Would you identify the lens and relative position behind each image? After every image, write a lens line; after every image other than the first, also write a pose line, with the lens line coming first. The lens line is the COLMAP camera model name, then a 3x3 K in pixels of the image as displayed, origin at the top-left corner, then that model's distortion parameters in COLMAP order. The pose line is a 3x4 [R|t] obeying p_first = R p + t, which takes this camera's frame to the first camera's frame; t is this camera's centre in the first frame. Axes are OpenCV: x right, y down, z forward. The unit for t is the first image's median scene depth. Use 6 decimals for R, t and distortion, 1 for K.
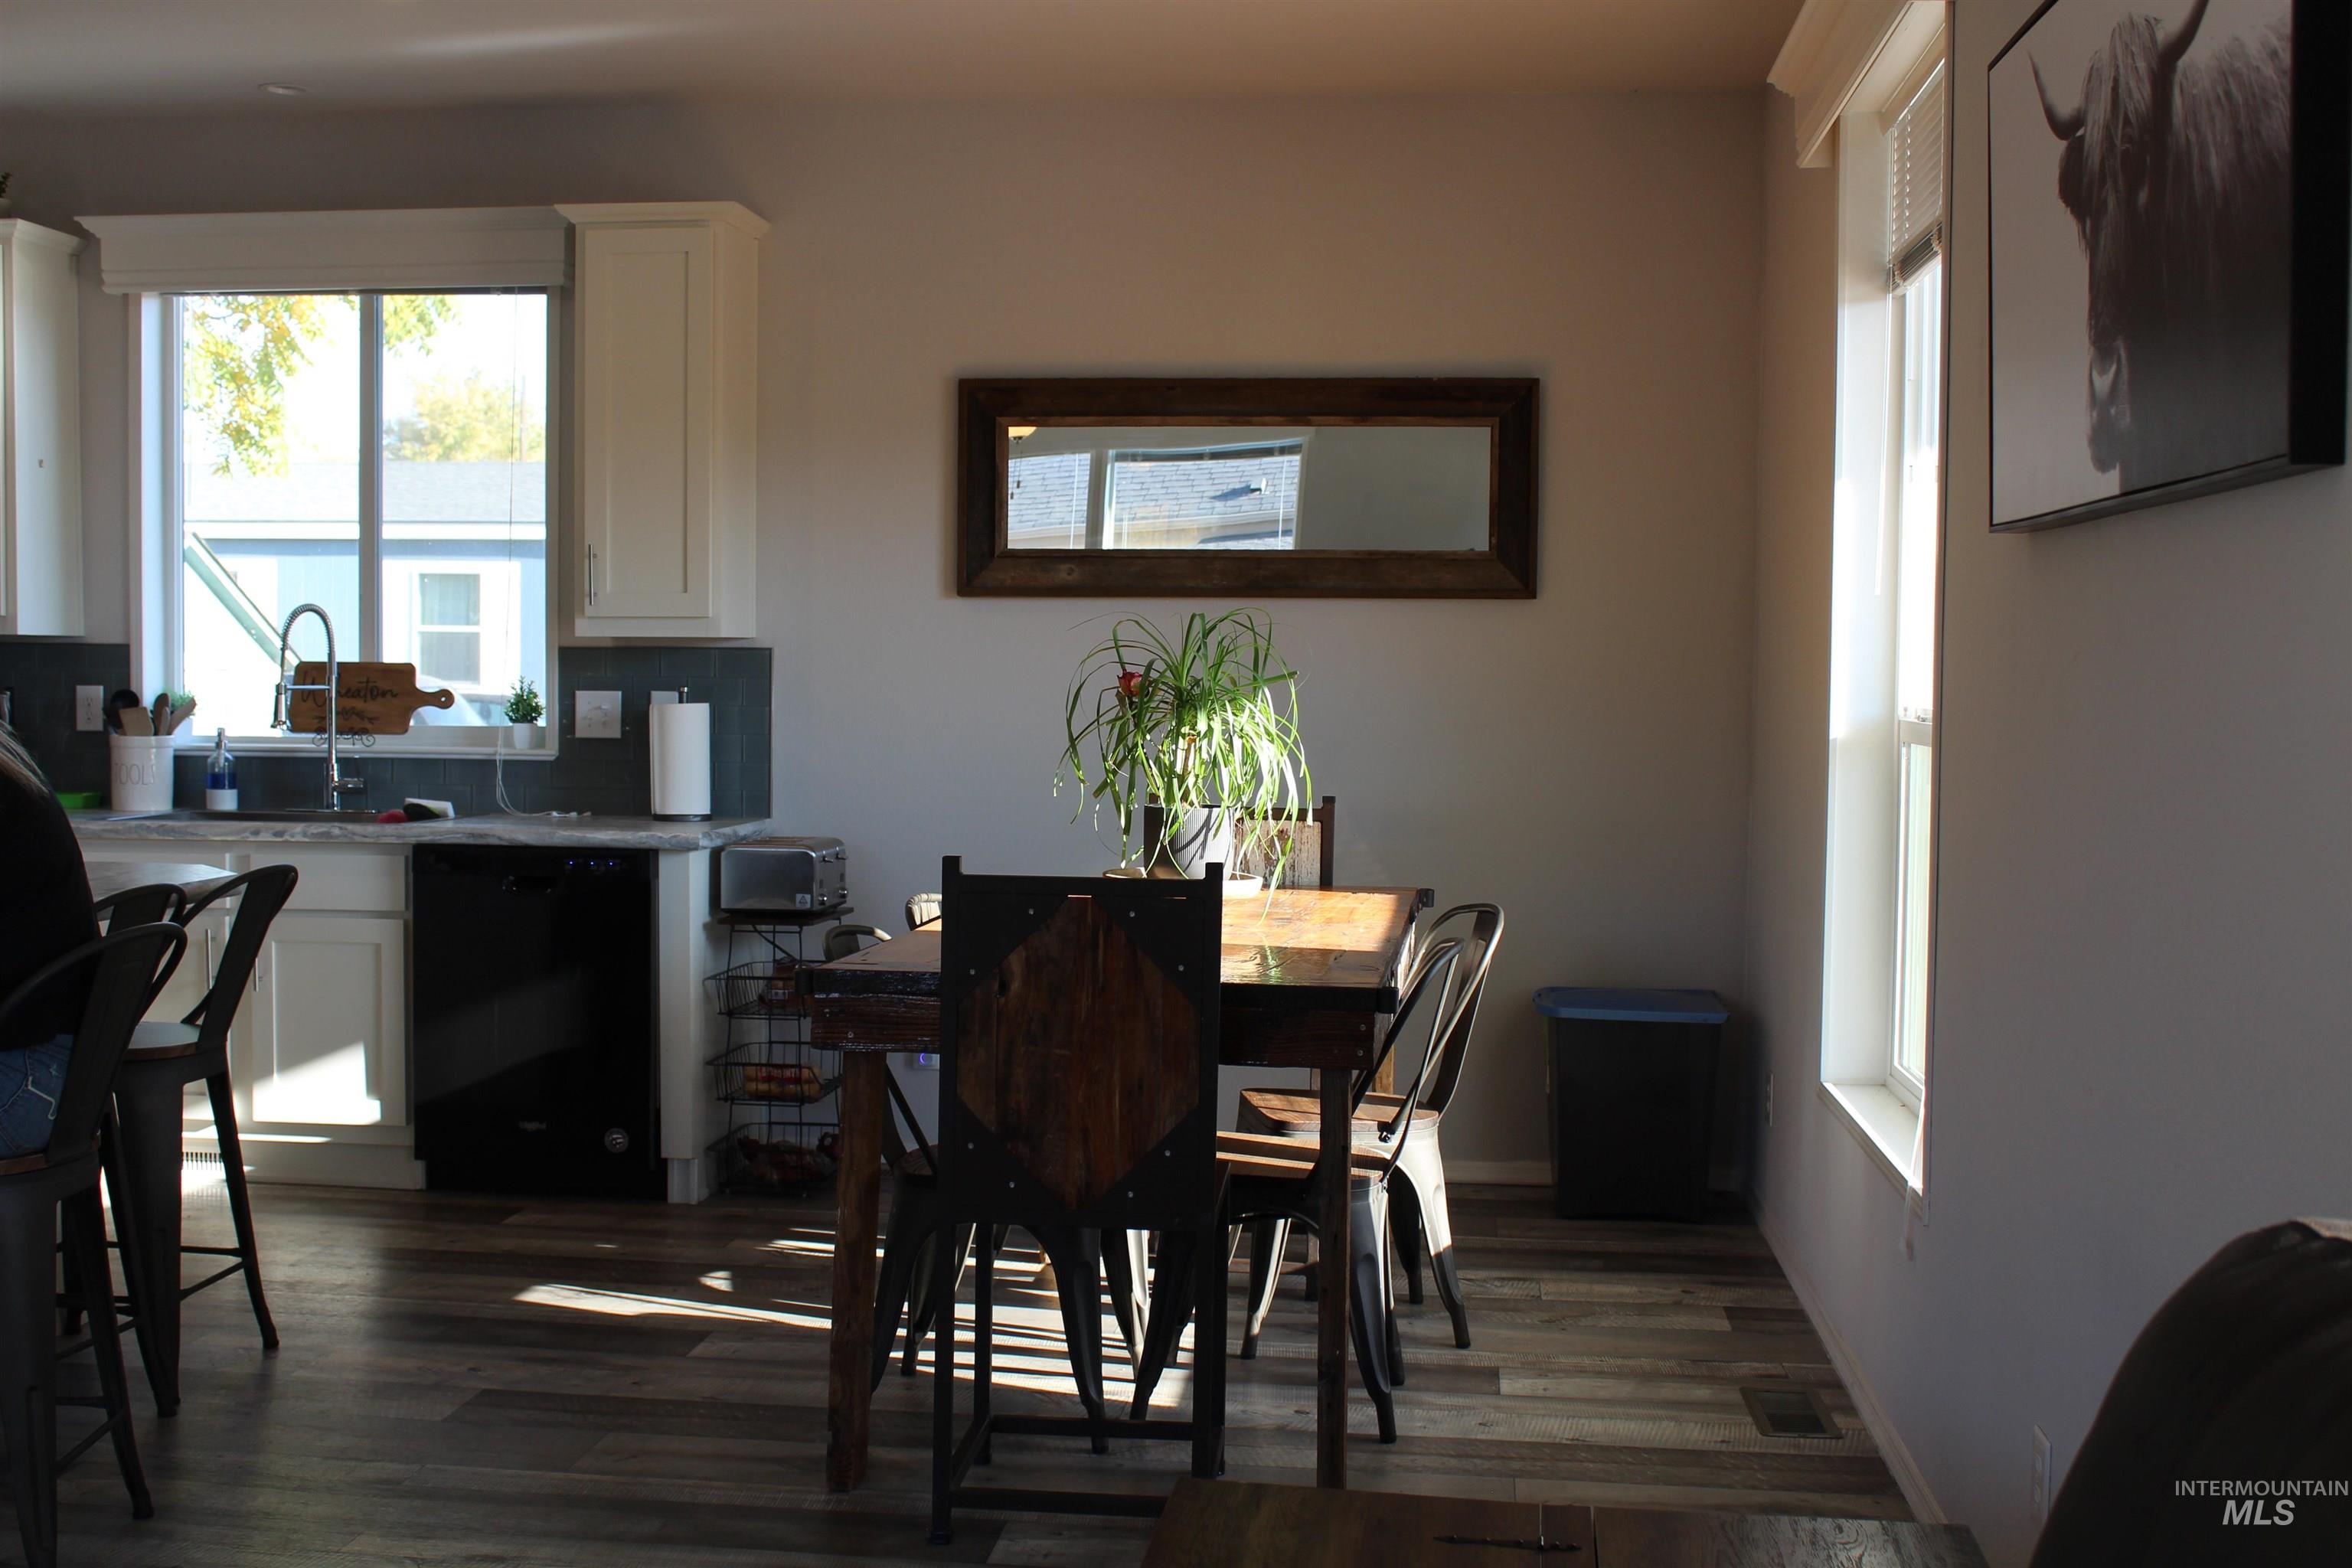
lens RADIAL K [[2528.2, 0, 1176.0], [0, 2528.2, 784.0], [0, 0, 1]] dist [-0.118745, 0.144412]
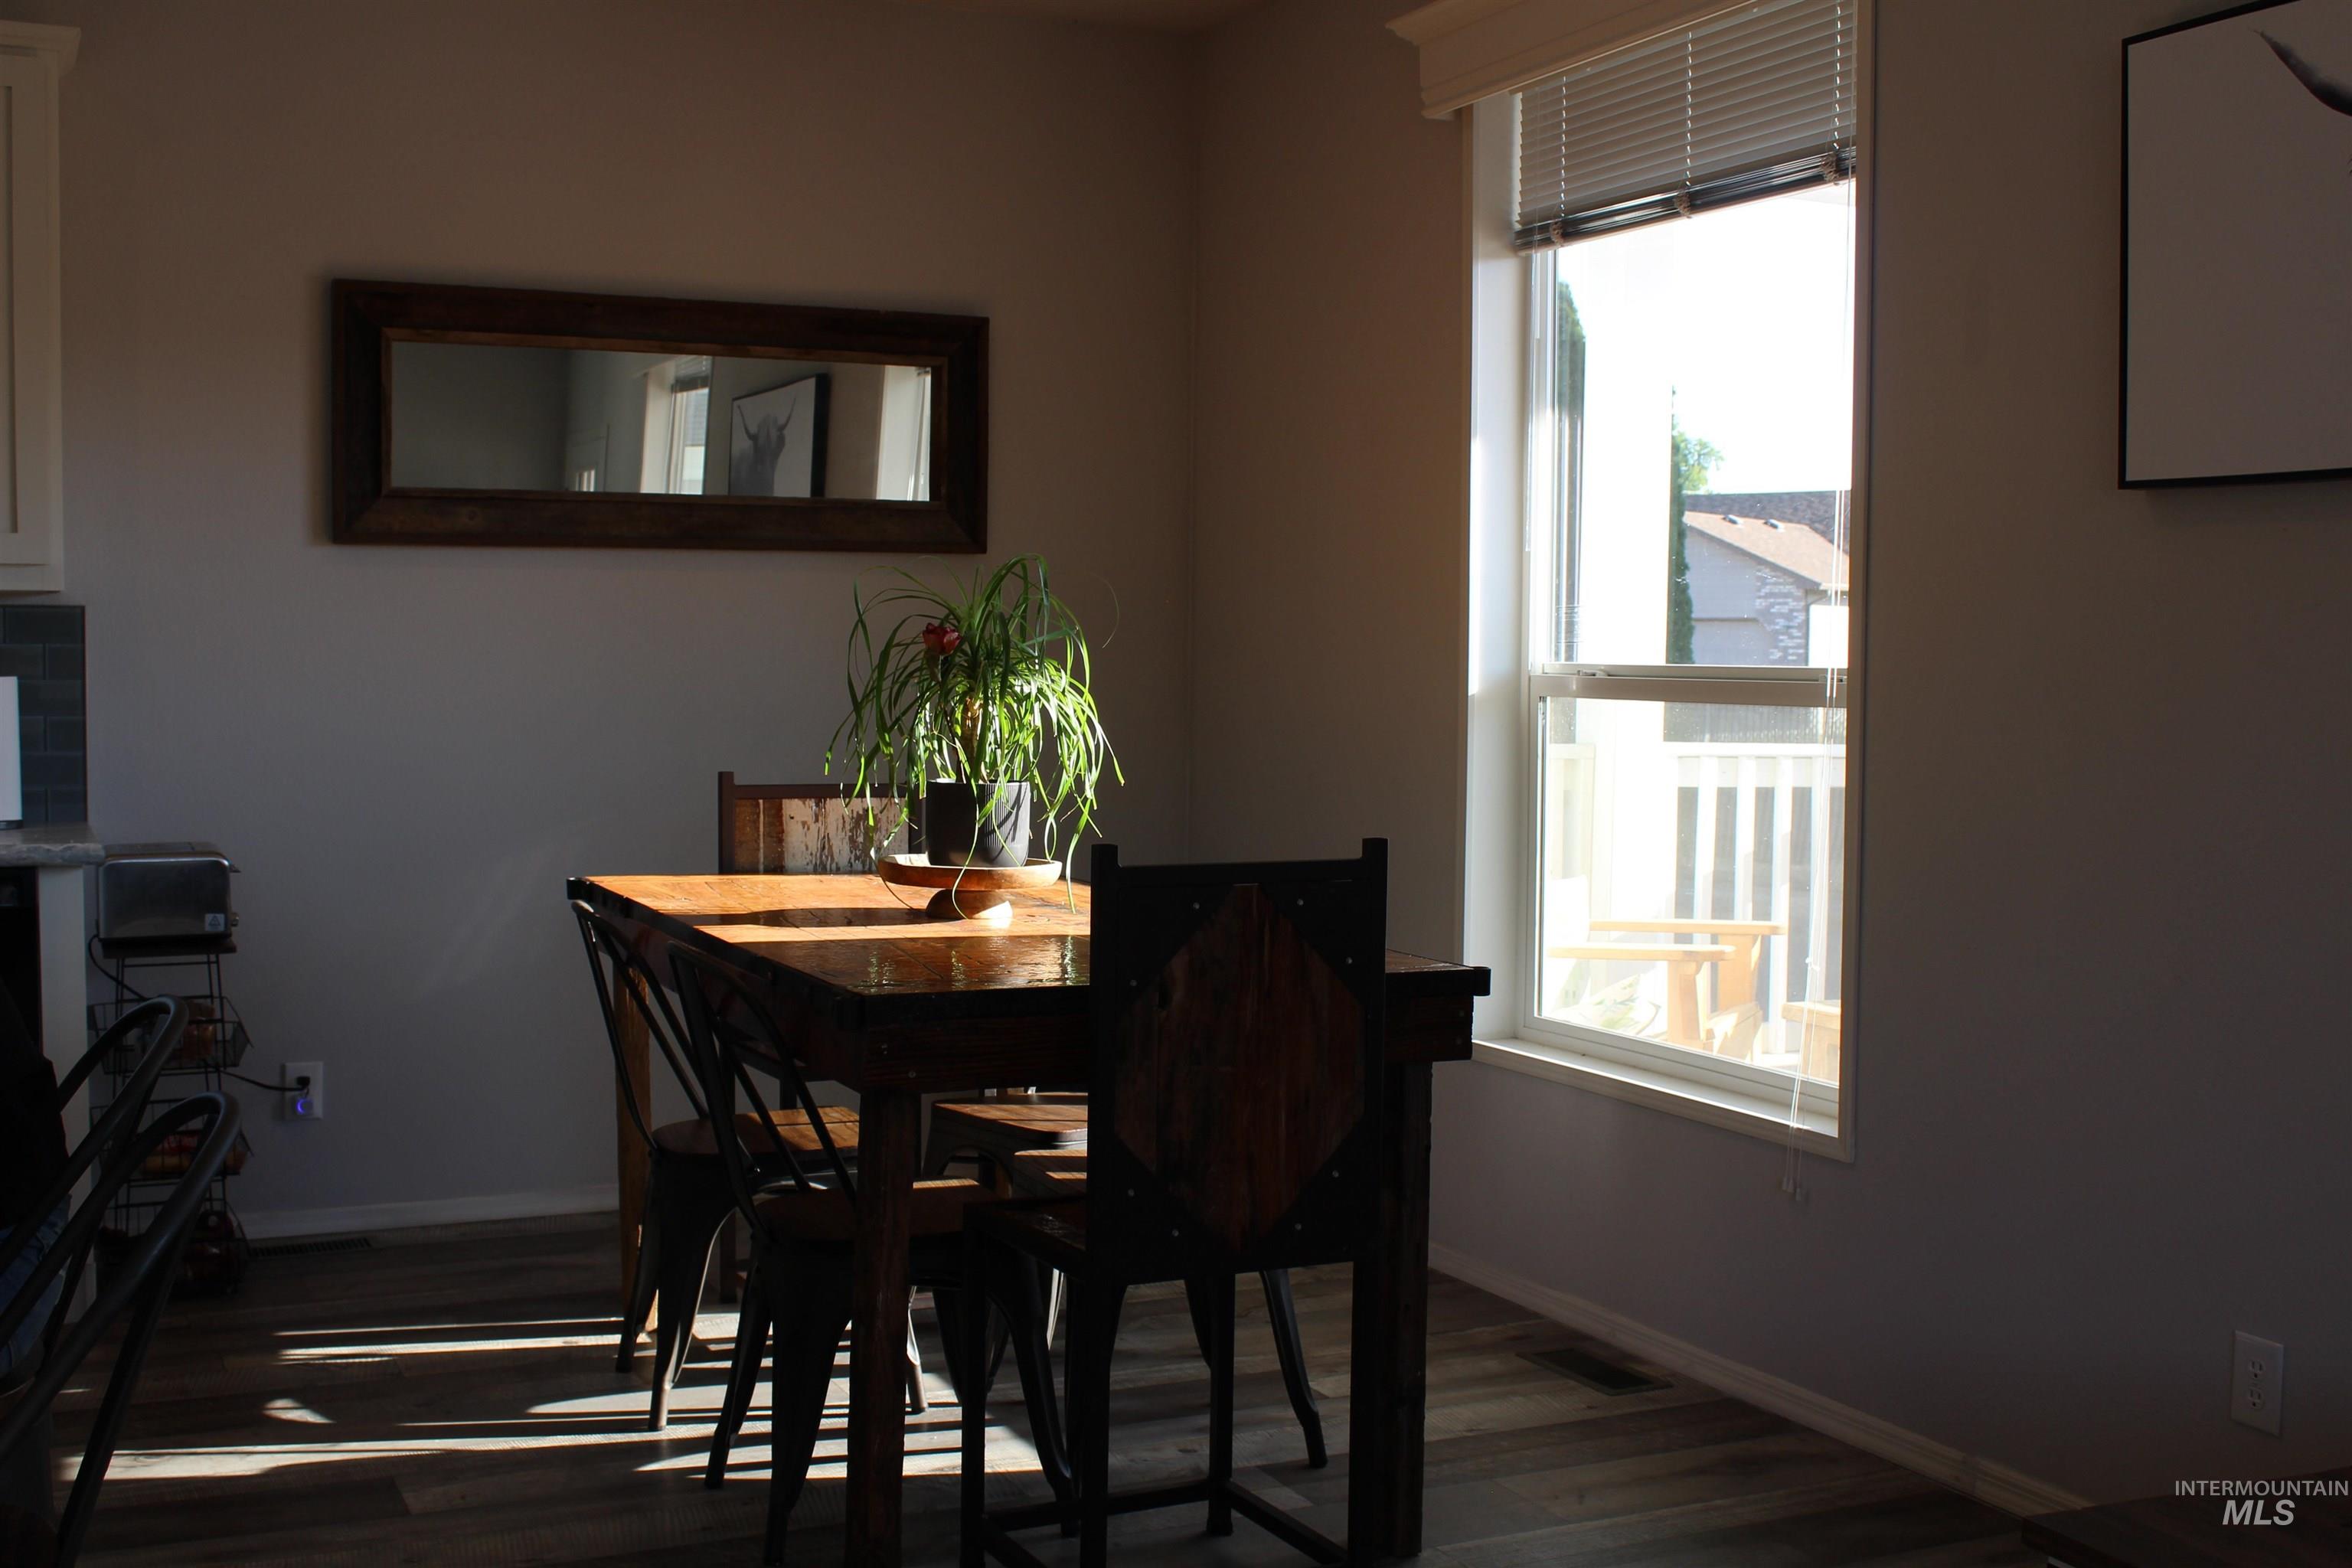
lens RADIAL K [[2528.2, 0, 1176.0], [0, 2528.2, 784.0], [0, 0, 1]] dist [-0.118745, 0.144412]
pose [[0.851088, -0.032334, 0.524026, -0.384703], [0.026648, 0.999476, 0.018391, -0.004619], [-0.524346, -0.001688, 0.851503, 0.218940]]
